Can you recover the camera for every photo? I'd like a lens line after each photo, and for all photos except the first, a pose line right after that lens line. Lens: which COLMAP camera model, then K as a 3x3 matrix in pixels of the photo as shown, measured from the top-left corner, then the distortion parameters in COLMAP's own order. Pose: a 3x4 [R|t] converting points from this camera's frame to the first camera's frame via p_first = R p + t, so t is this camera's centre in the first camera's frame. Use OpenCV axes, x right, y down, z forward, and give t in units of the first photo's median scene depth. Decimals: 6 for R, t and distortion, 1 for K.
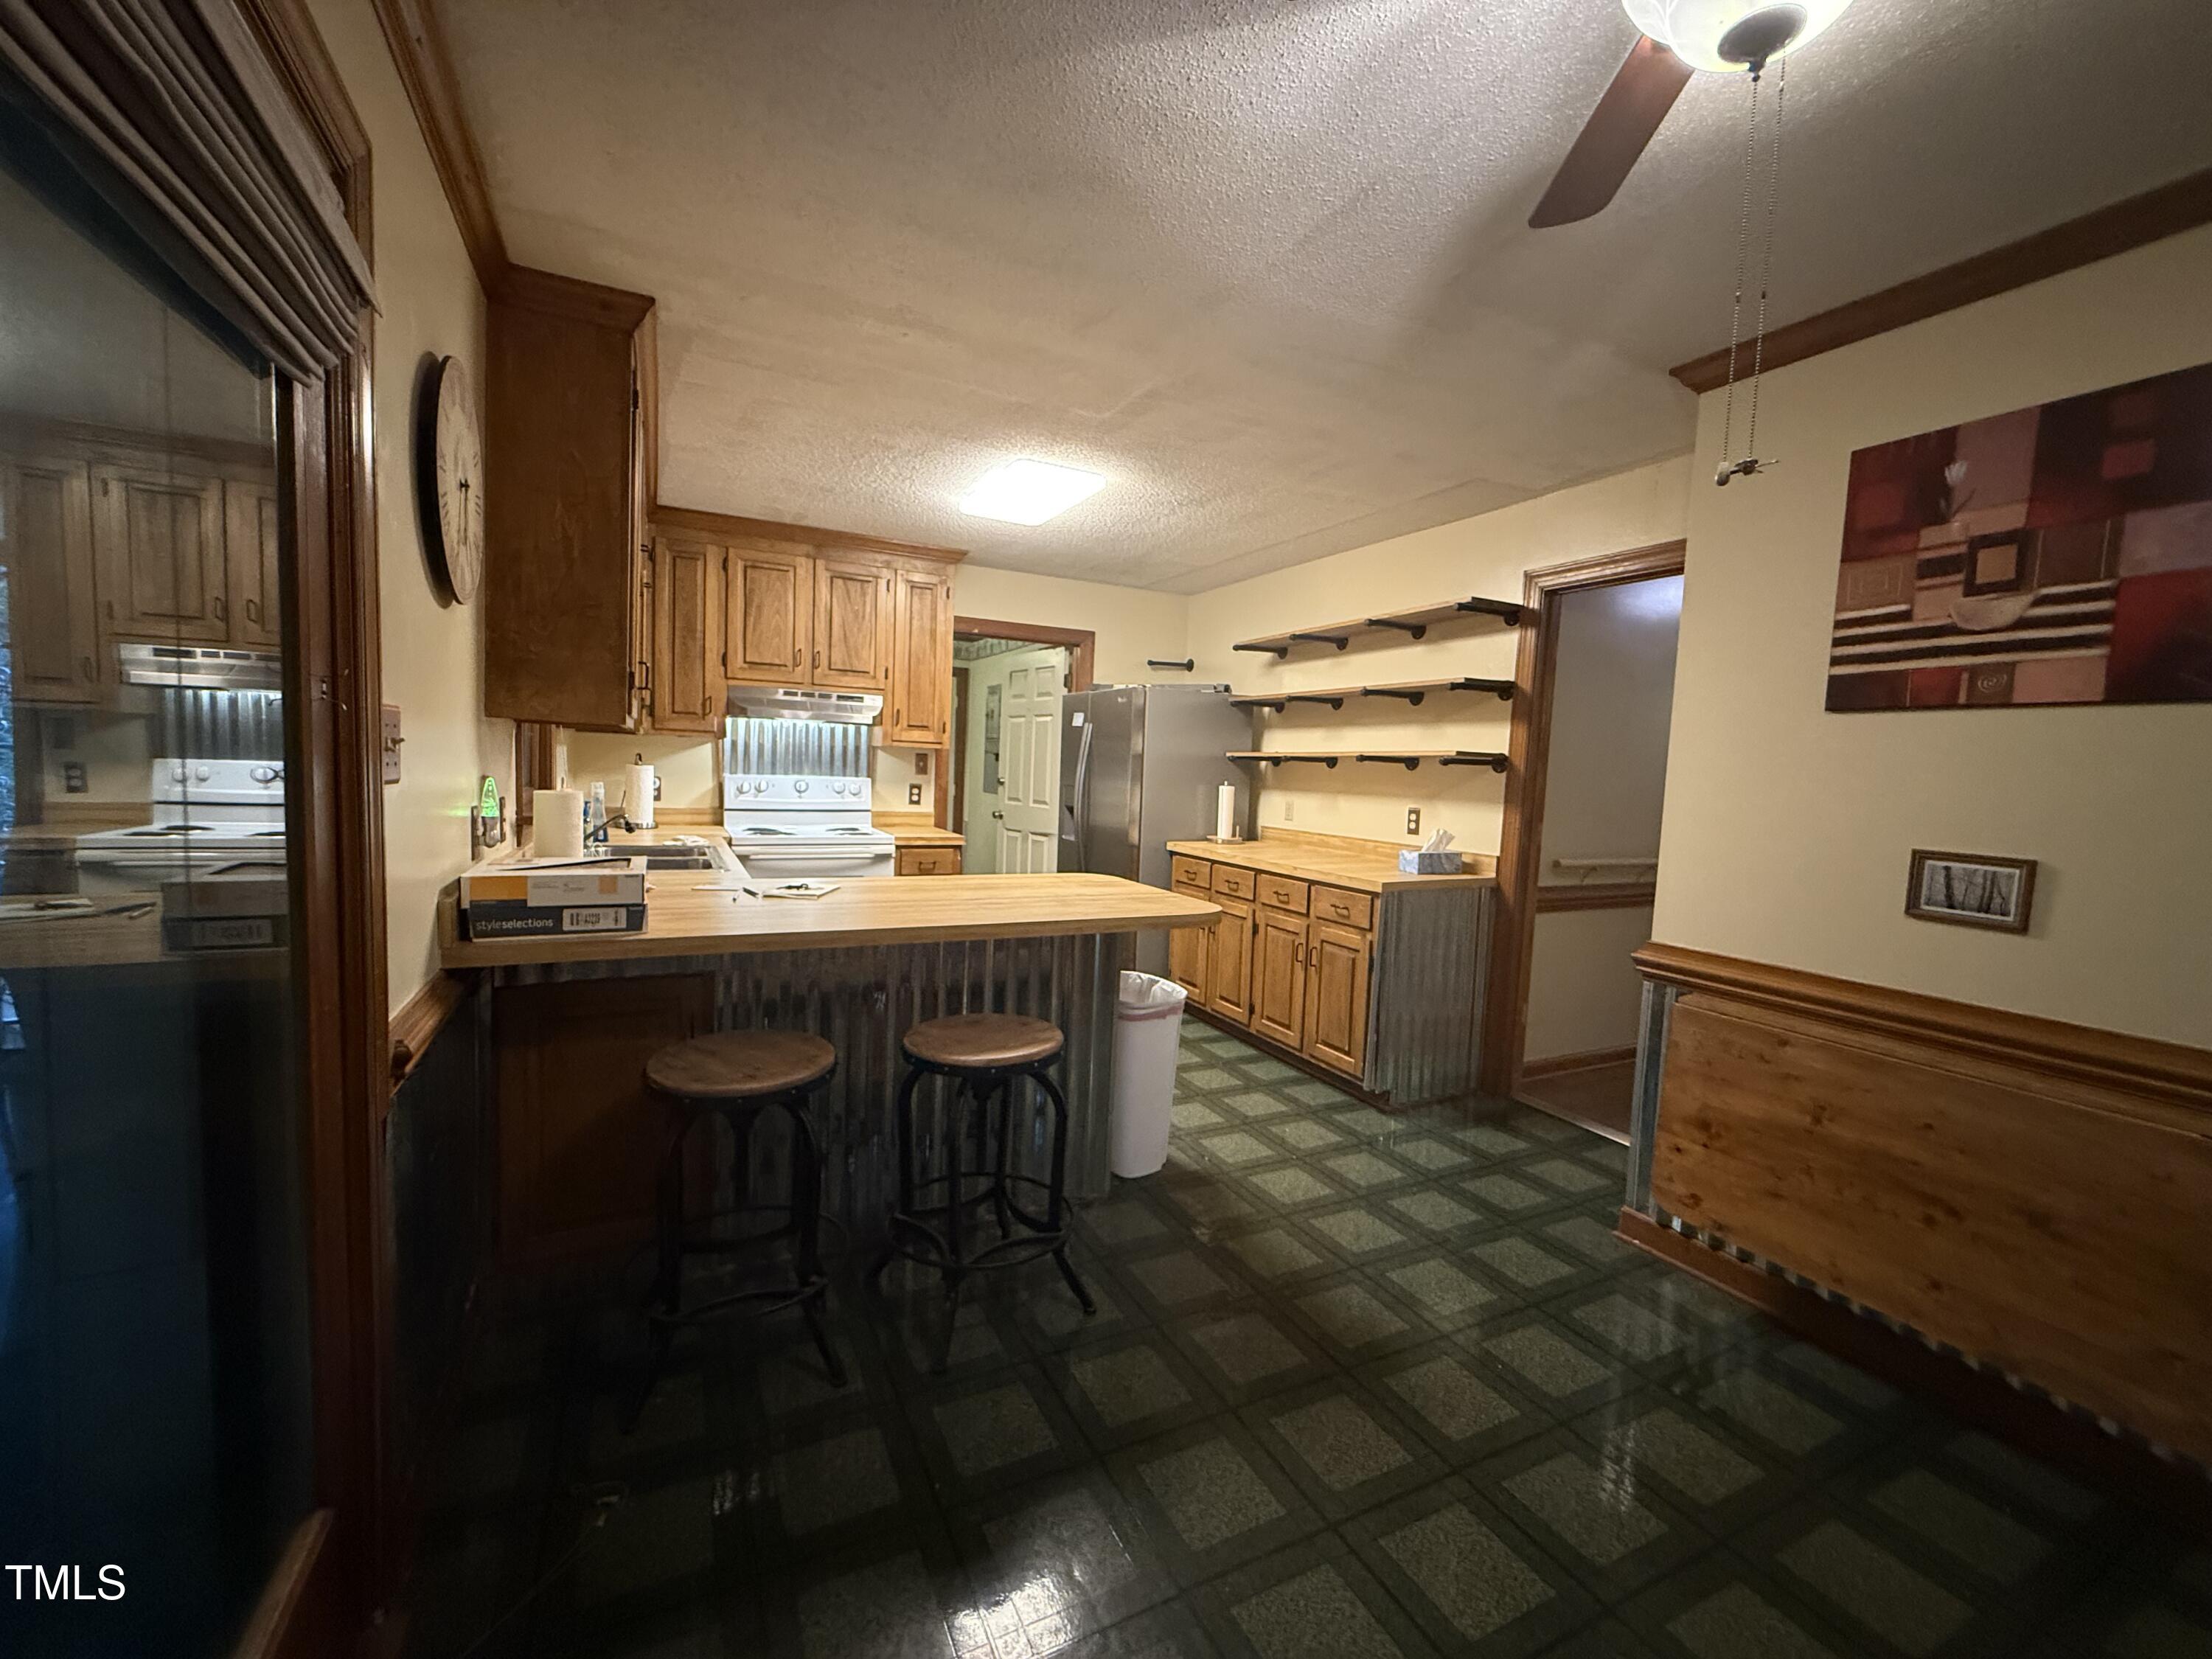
lens RADIAL K [[879.7, 0, 1098.4], [0, 879.7, 830.5], [0, 0, 1]] dist [-0.001420, -0.000306]
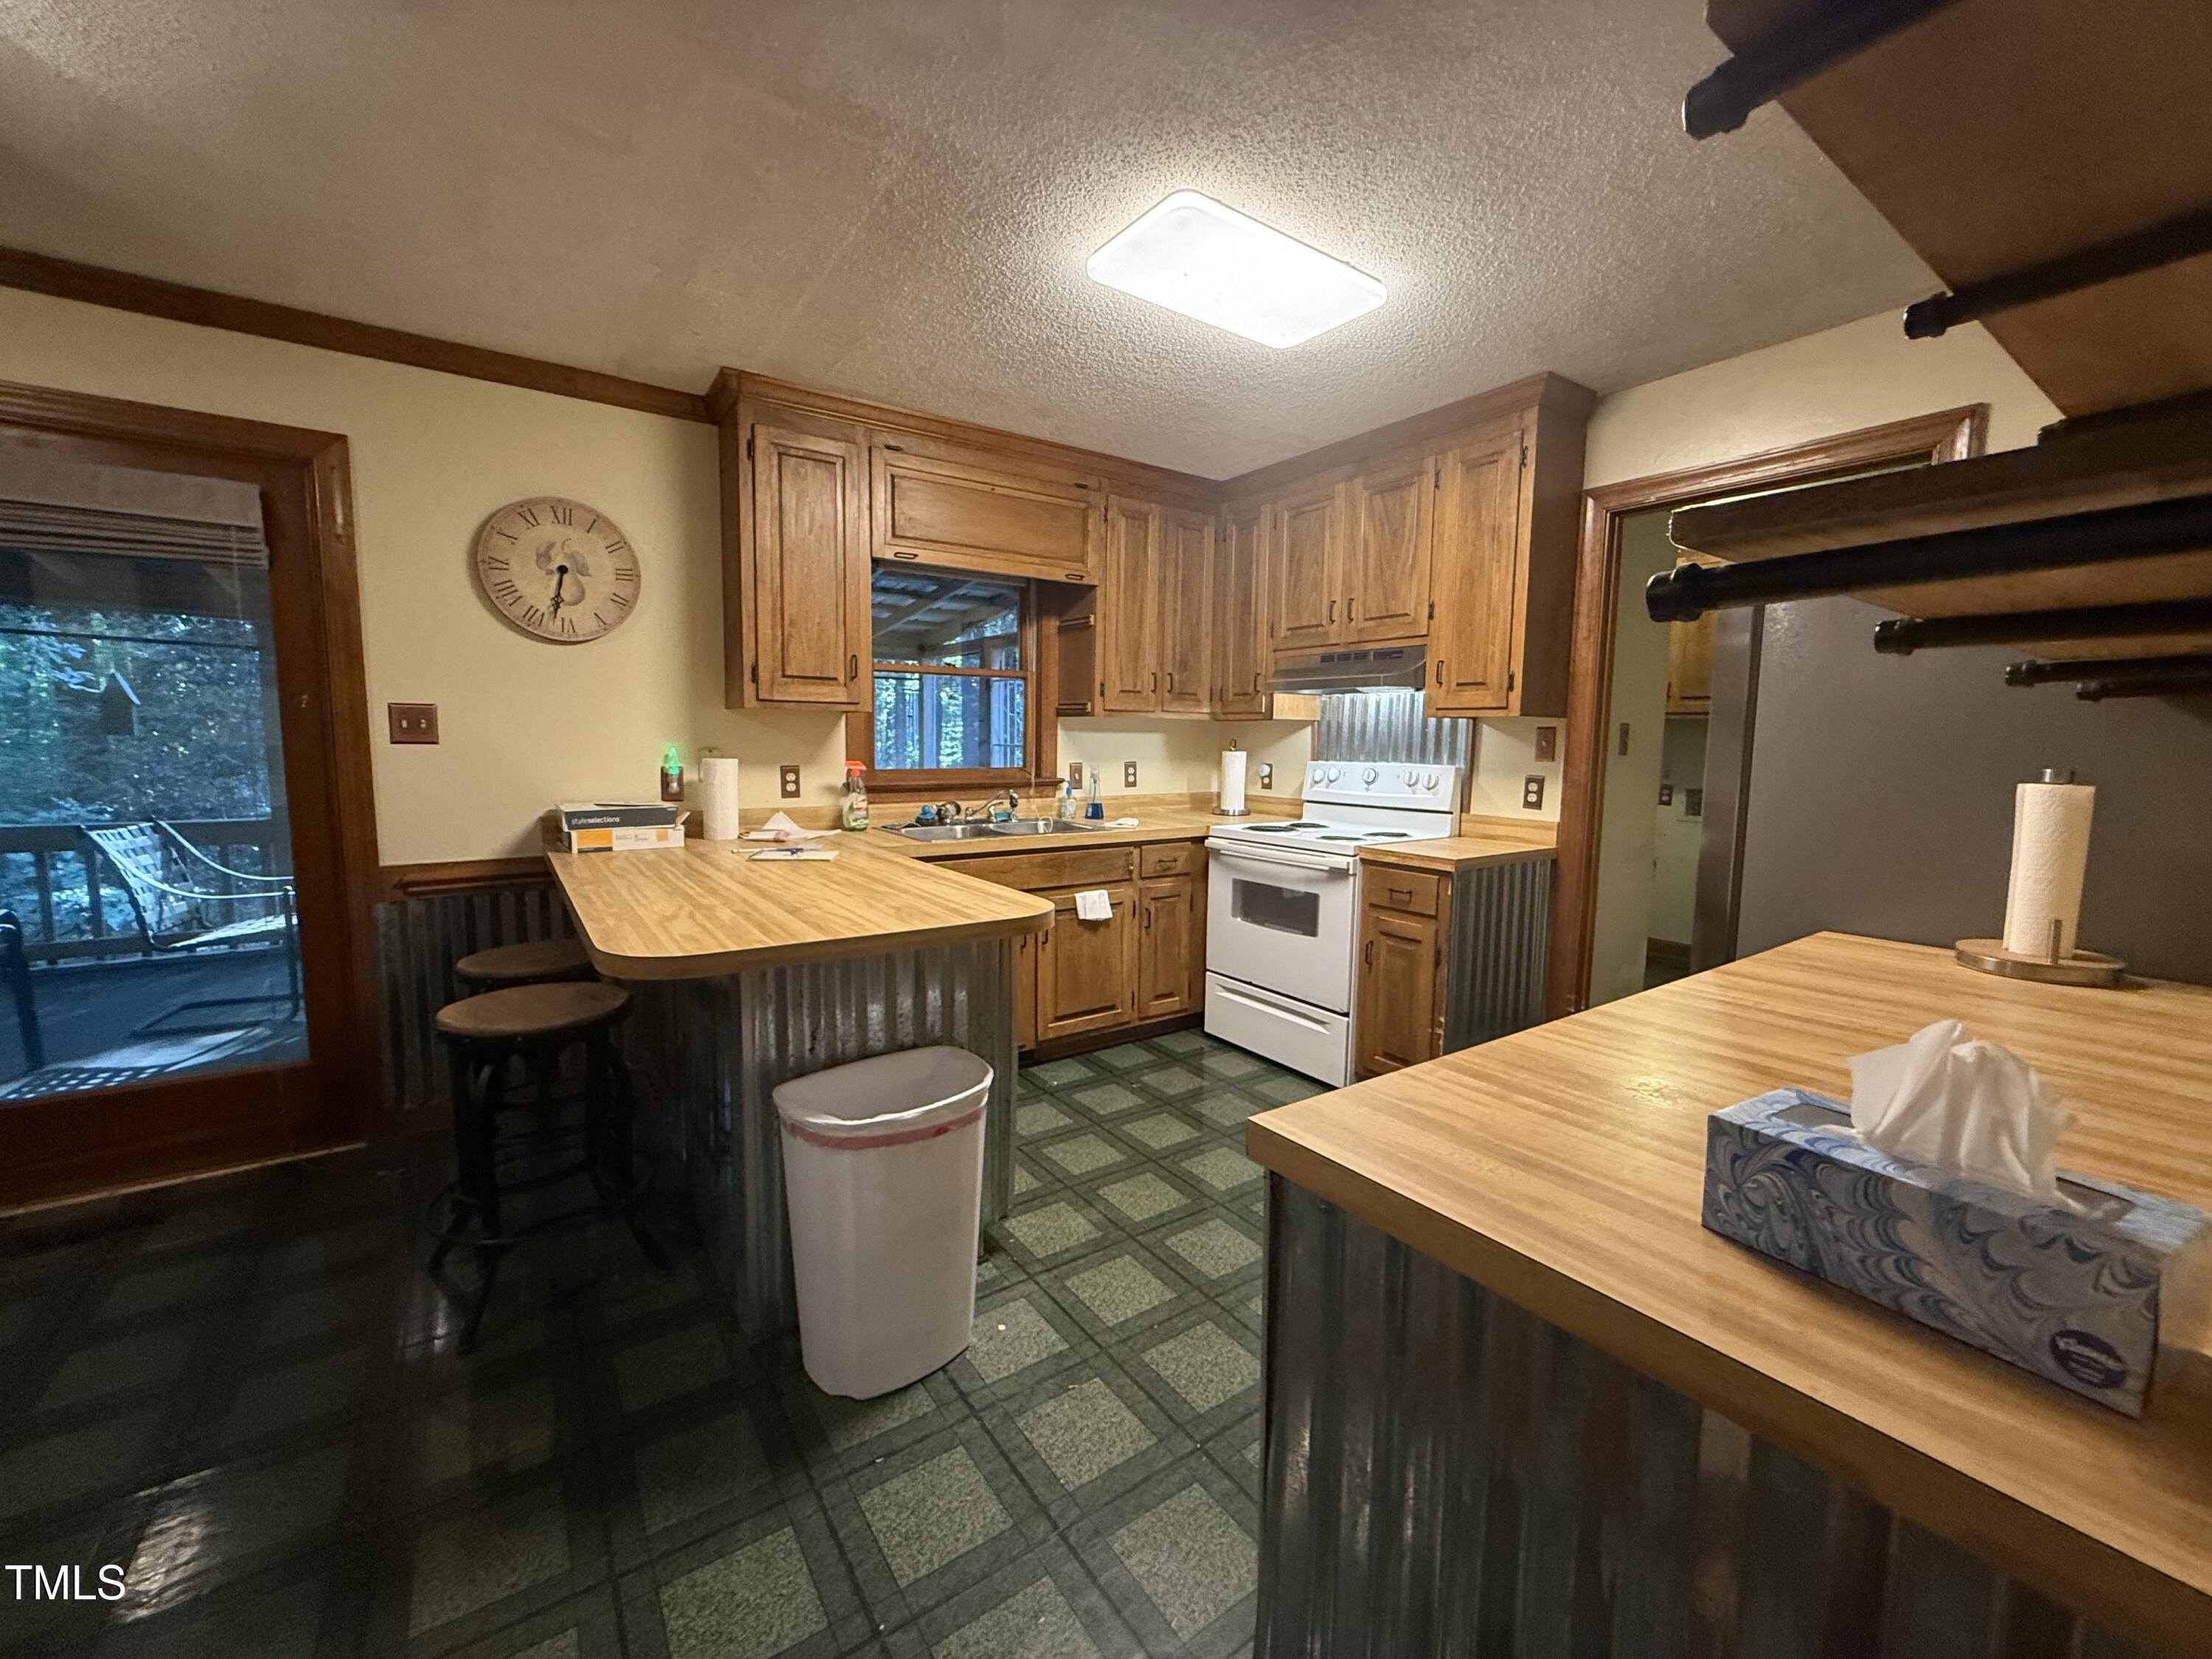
lens RADIAL K [[879.7, 0, 1098.4], [0, 879.7, 830.5], [0, 0, 1]] dist [-0.001420, -0.000306]
pose [[0.146741, 0.067237, -0.986887, 0.283444], [-0.080047, 0.995222, 0.055902, -0.018480], [0.985931, 0.070794, 0.151422, 0.459338]]
